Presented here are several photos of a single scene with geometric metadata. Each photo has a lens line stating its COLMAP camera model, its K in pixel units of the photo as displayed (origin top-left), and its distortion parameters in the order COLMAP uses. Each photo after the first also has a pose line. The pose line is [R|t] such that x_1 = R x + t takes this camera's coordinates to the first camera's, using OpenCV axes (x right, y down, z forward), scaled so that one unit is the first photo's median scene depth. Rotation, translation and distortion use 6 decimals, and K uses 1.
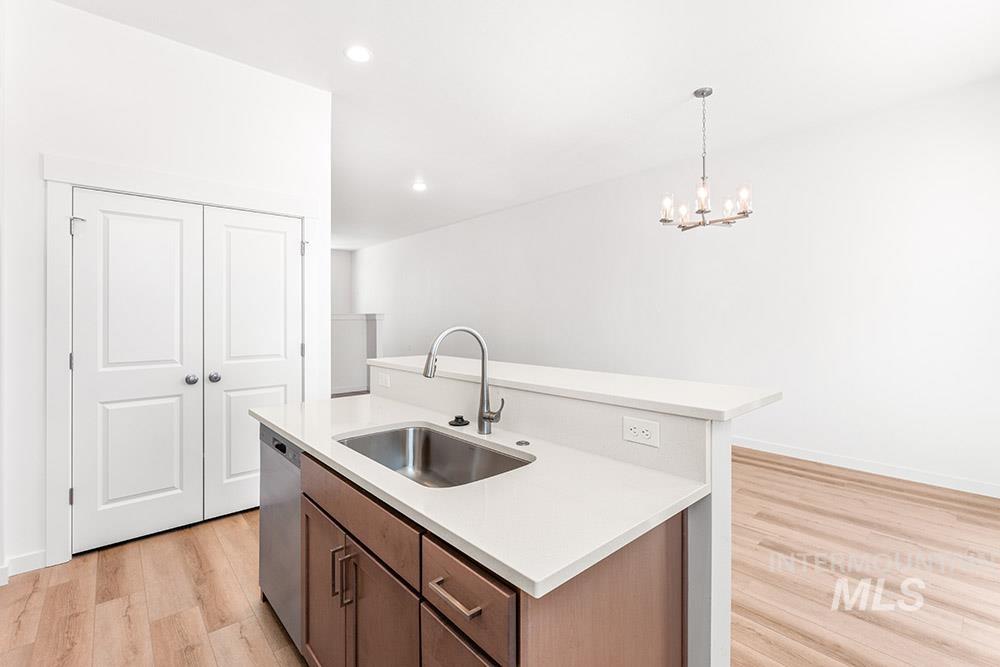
lens RADIAL K [[441.5, 0, 501.1], [0, 441.5, 314.0], [0, 0, 1]] dist [0.000178, 0.000146]
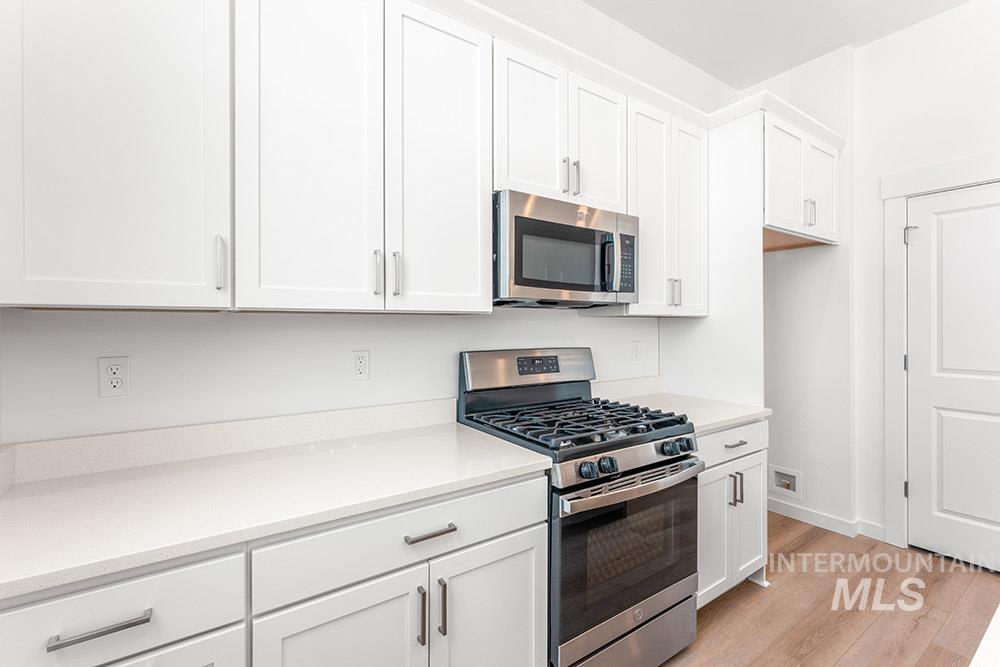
lens RADIAL K [[438.5, 0, 497.7], [0, 438.5, 326.1], [0, 0, 1]] dist [0.001052, 0.000170]
pose [[-0.130406, 0.004471, -0.991451, 0.197884], [0.012135, 0.999922, 0.002913, 0.003586], [0.991386, -0.011651, -0.130450, 0.158201]]
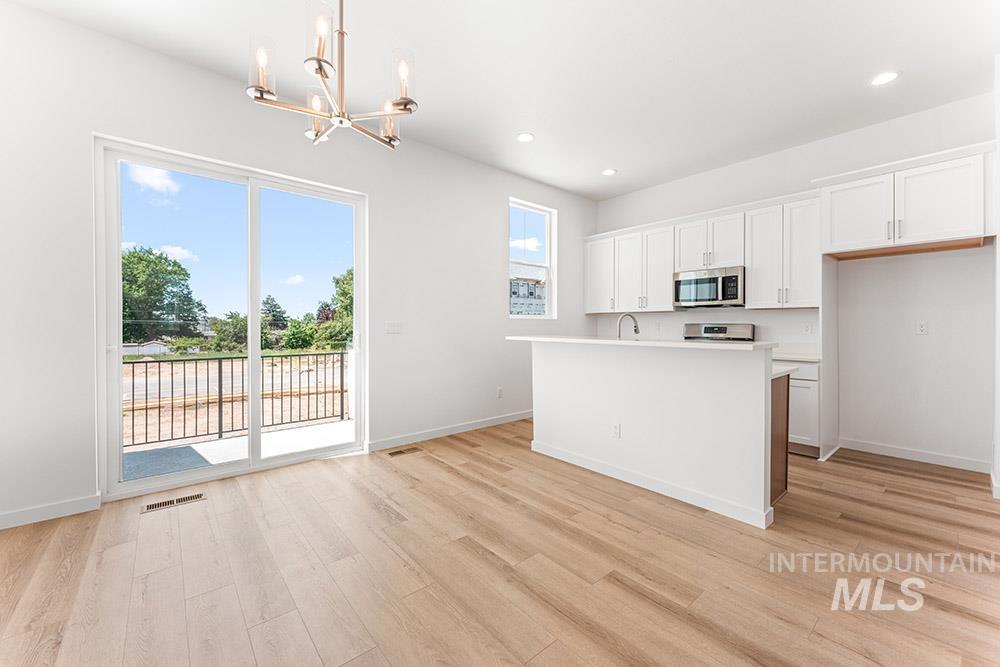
lens RADIAL K [[397.6, 0, 504.7], [0, 397.6, 329.4], [0, 0, 1]] dist [0.000519, 0.000005]
pose [[-0.999861, -0.000429, 0.016645, 0.335391], [-0.000448, 0.999999, -0.001170, 0.077143], [-0.016645, -0.001177, -0.999861, 2.006328]]
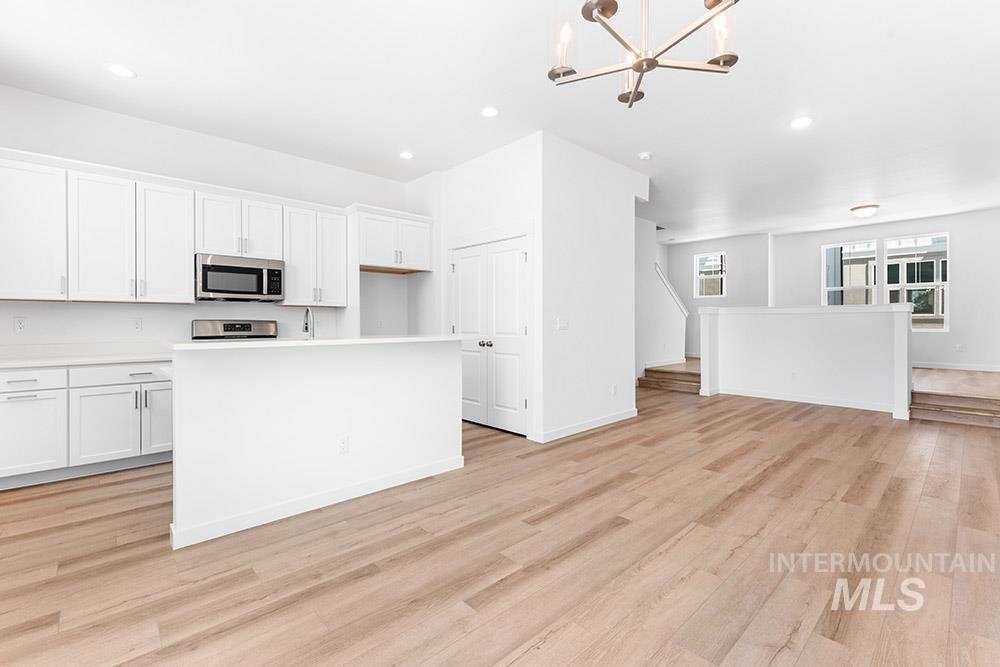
lens RADIAL K [[438.5, 0, 497.7], [0, 438.5, 326.1], [0, 0, 1]] dist [0.001052, 0.000170]
pose [[0.021291, 0.009297, -0.999730, 1.185804], [0.012421, 0.999877, 0.009563, 0.068670], [0.999696, -0.012622, 0.021173, 1.147172]]
